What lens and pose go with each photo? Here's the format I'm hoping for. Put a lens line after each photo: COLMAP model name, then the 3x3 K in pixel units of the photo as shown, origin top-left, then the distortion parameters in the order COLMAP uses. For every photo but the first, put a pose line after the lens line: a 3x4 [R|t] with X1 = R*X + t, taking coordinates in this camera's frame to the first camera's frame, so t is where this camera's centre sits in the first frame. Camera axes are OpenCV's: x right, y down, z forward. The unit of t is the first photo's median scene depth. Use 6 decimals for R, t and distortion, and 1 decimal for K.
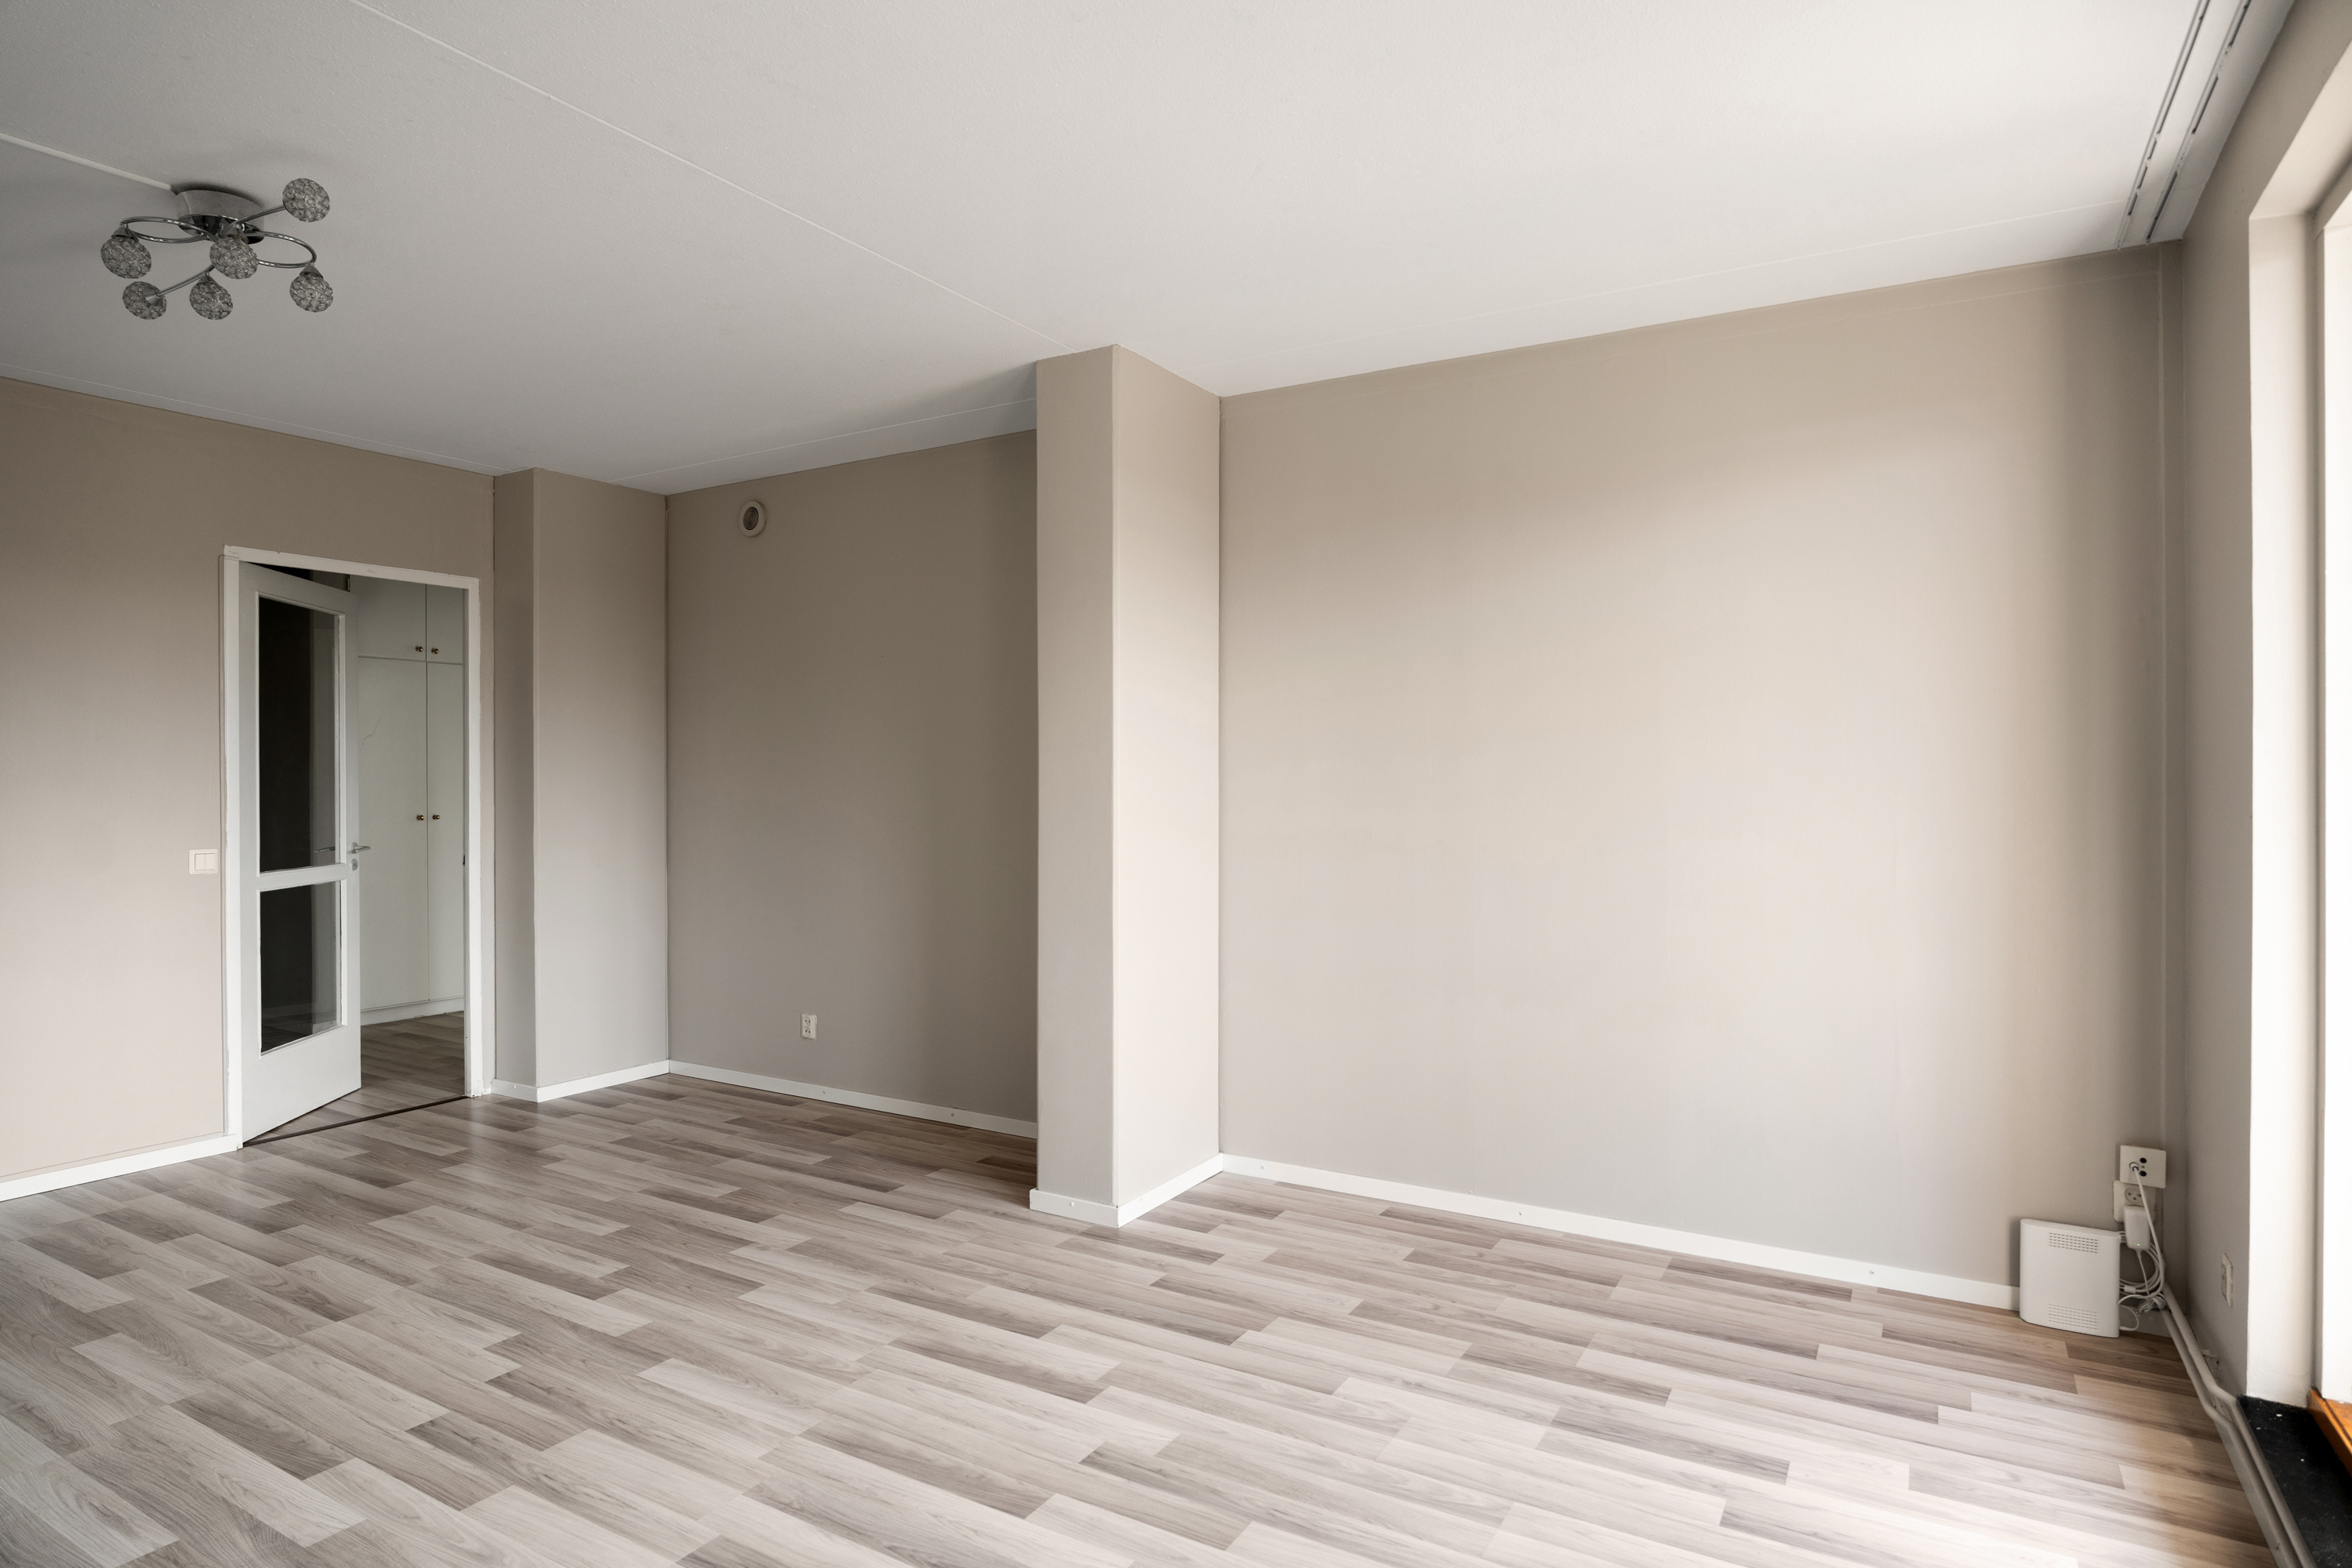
lens RADIAL K [[1301.1, 0, 1176.3], [0, 1301.1, 781.6], [0, 0, 1]] dist [-0.018622, 0.006612]
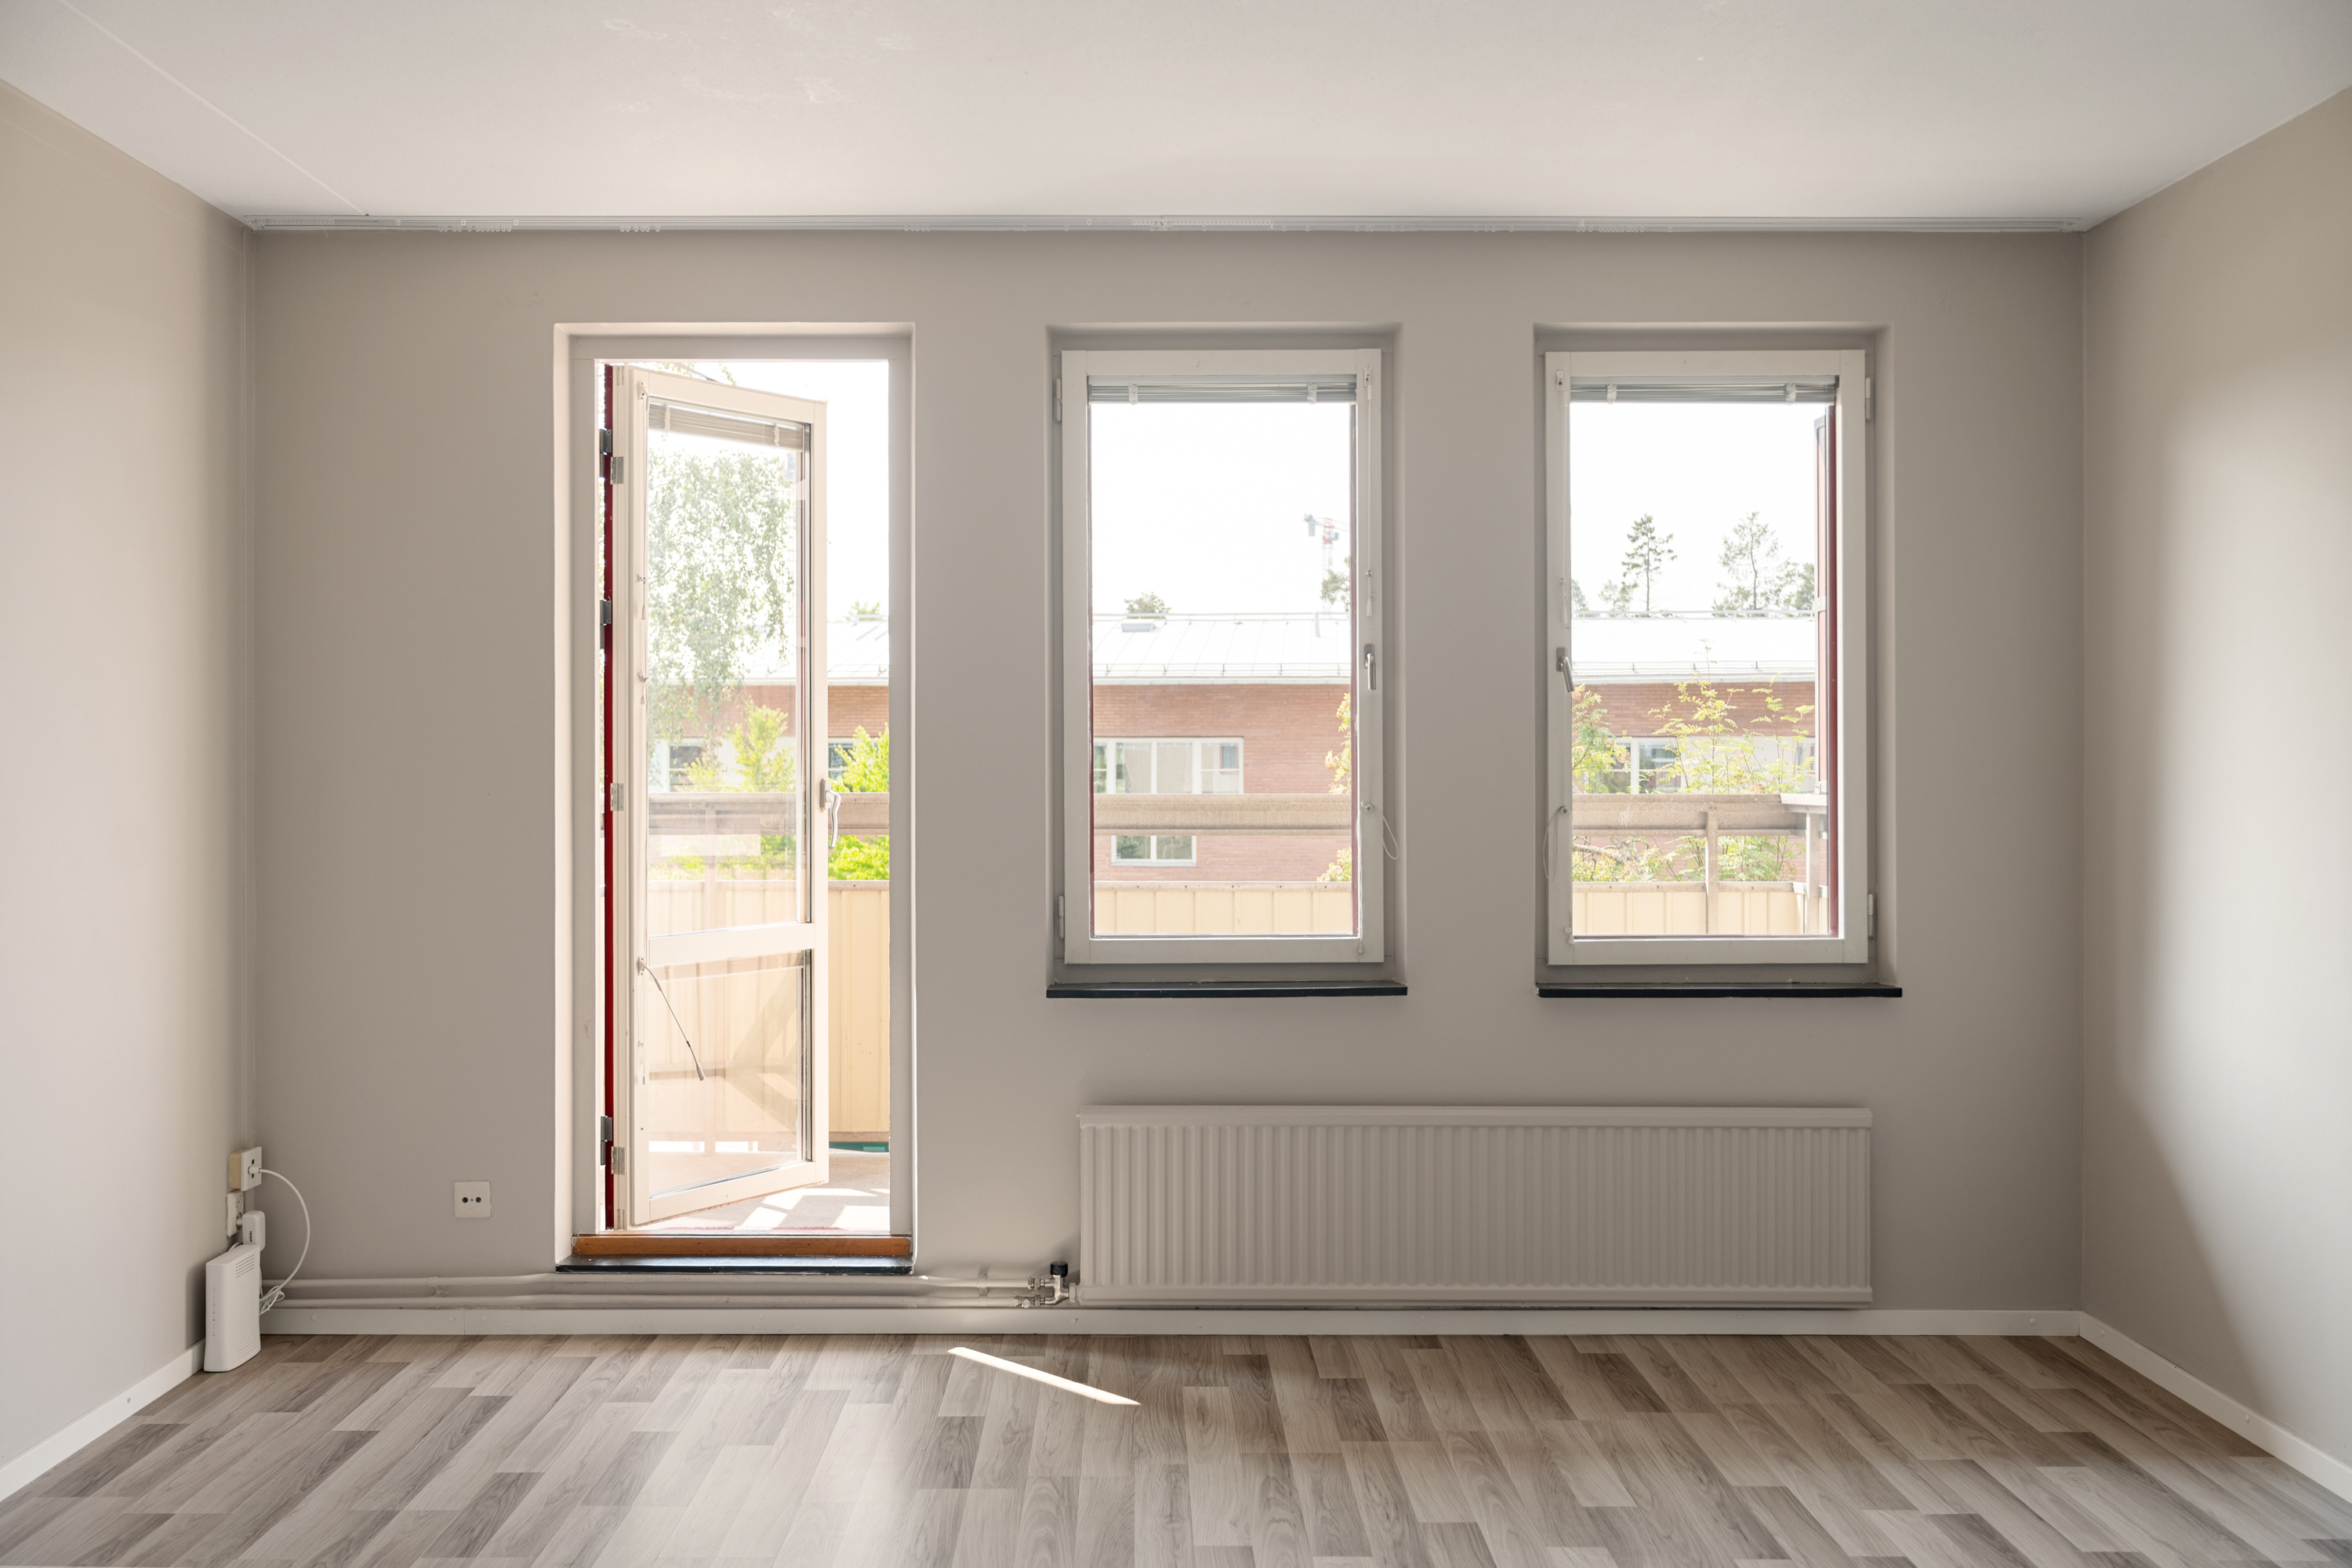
lens RADIAL K [[2182.8, 0, 1135.0], [0, 2182.8, 762.6], [0, 0, 1]] dist [0.005901, 0.000000]
pose [[-0.513118, -0.001012, 0.858317, -1.023354], [0.004195, 0.999984, 0.003687, -0.016255], [-0.858308, 0.005492, -0.513106, 1.272175]]
